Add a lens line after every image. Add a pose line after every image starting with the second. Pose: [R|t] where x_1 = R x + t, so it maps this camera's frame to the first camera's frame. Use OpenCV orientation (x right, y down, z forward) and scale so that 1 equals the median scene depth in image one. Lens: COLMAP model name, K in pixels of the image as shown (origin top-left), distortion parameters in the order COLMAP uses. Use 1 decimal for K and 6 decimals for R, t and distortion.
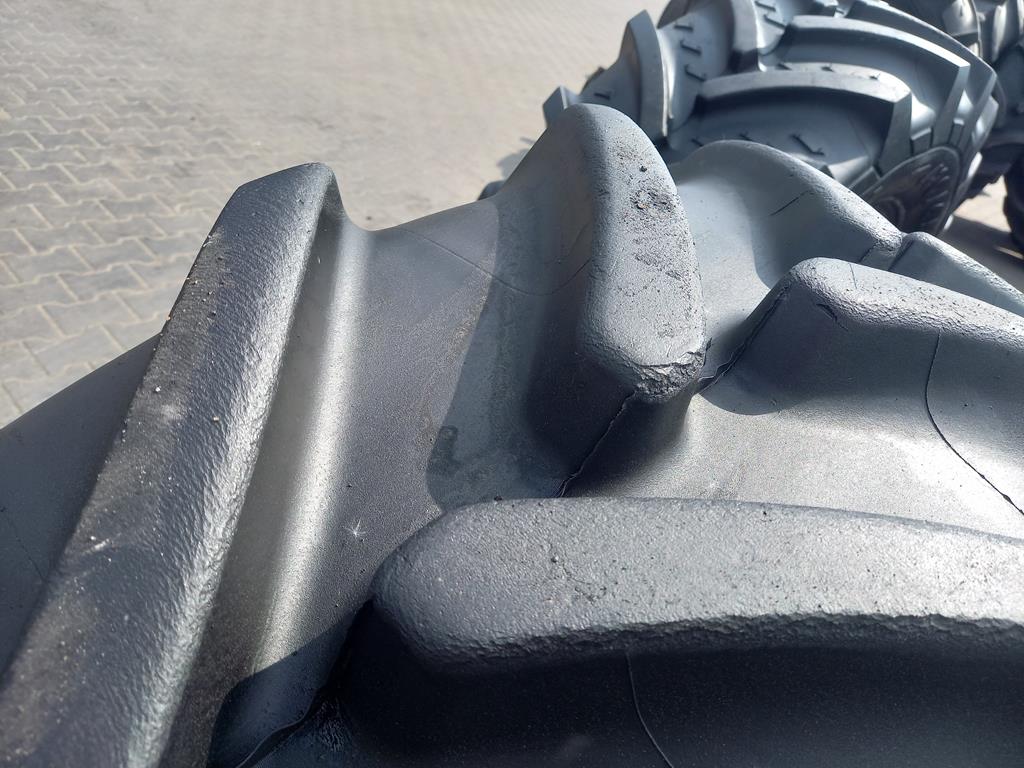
lens RADIAL K [[755.8, 0, 516.0], [0, 755.8, 381.8], [0, 0, 1]] dist [0.030065, -0.032135]
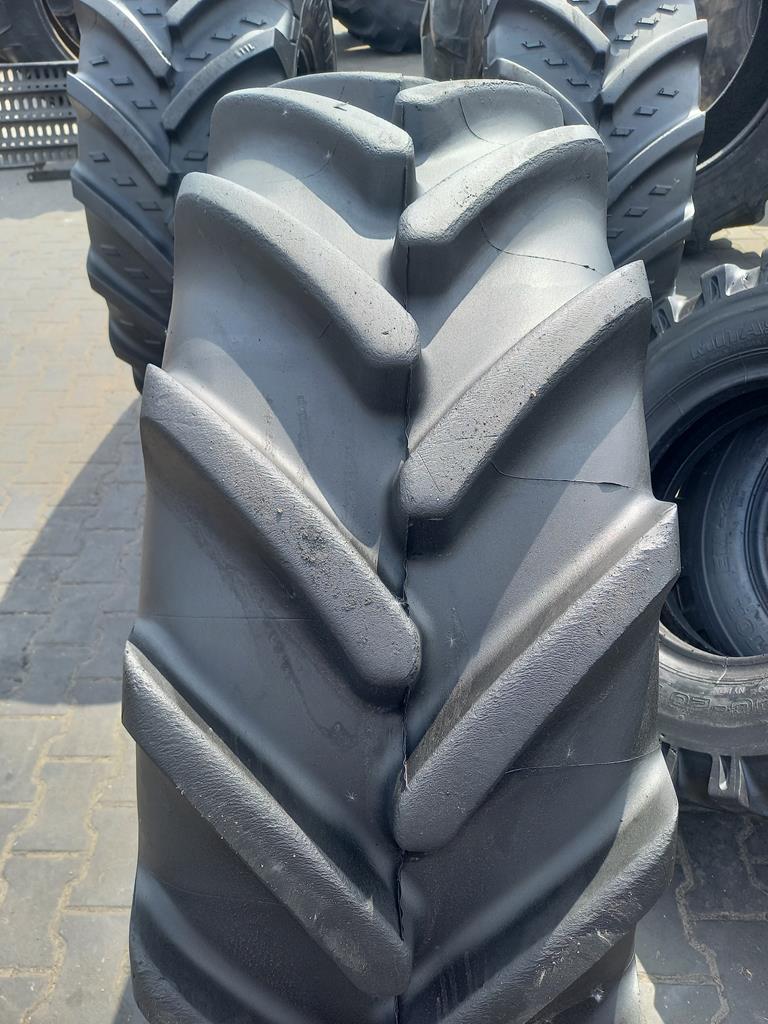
lens RADIAL K [[755.8, 0, 378.1], [0, 755.8, 508.5], [0, 0, 1]] dist [0.030065, -0.032135]
pose [[0.710830, -0.650137, 0.268407, -1.573516], [0.575549, 0.756995, 0.309356, 0.263523], [-0.404307, -0.065419, 0.912281, -1.679603]]
